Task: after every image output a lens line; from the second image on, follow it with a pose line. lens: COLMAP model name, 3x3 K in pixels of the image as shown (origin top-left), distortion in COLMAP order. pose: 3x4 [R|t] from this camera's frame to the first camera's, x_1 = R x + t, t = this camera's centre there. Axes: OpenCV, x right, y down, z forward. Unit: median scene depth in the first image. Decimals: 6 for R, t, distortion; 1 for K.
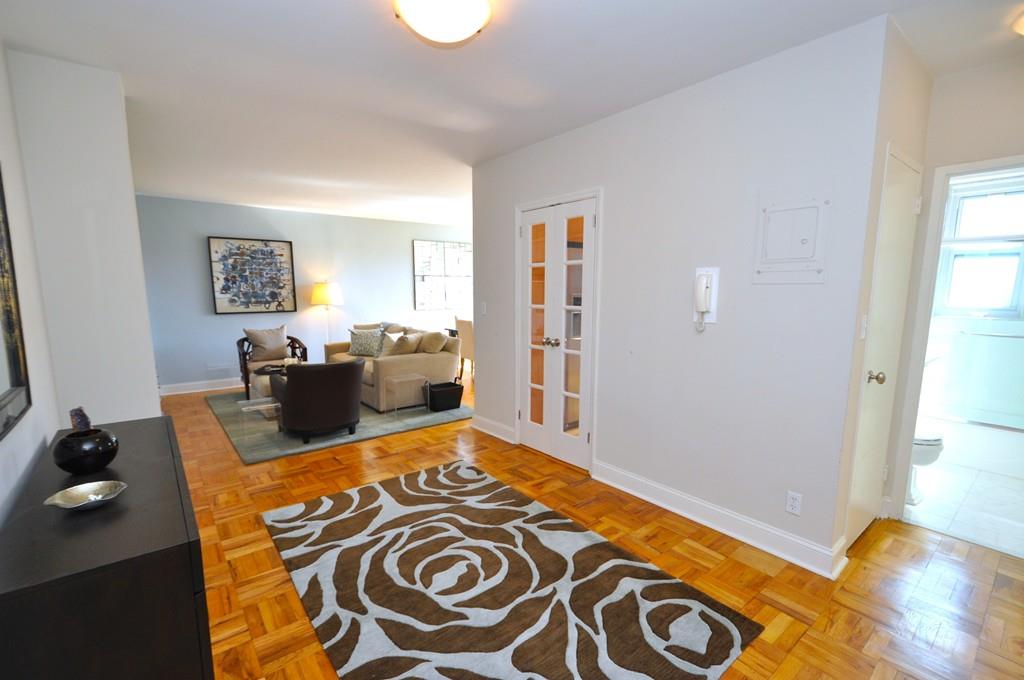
lens RADIAL K [[448.7, 0, 511.3], [0, 448.7, 352.9], [0, 0, 1]] dist [0.001102, -0.000074]
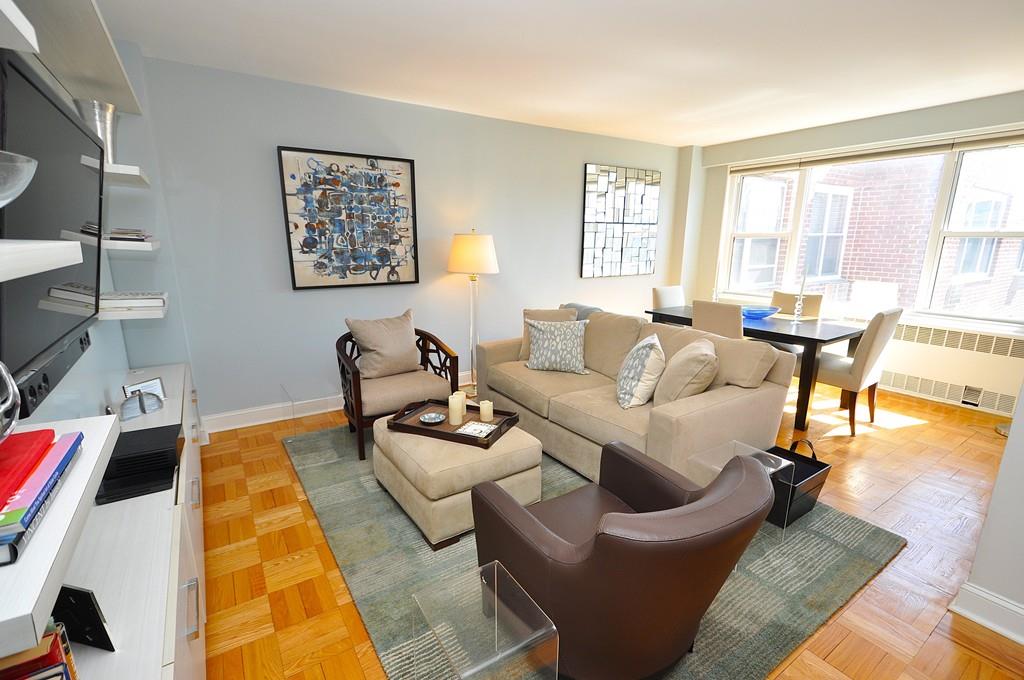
lens RADIAL K [[458.9, 0, 509.4], [0, 458.9, 351.8], [0, 0, 1]] dist [0.008692, -0.006122]
pose [[0.995152, 0.024521, -0.095240, -0.315747], [-0.015513, 0.995433, 0.094193, -0.064148], [0.097114, -0.092259, 0.990988, 0.422633]]
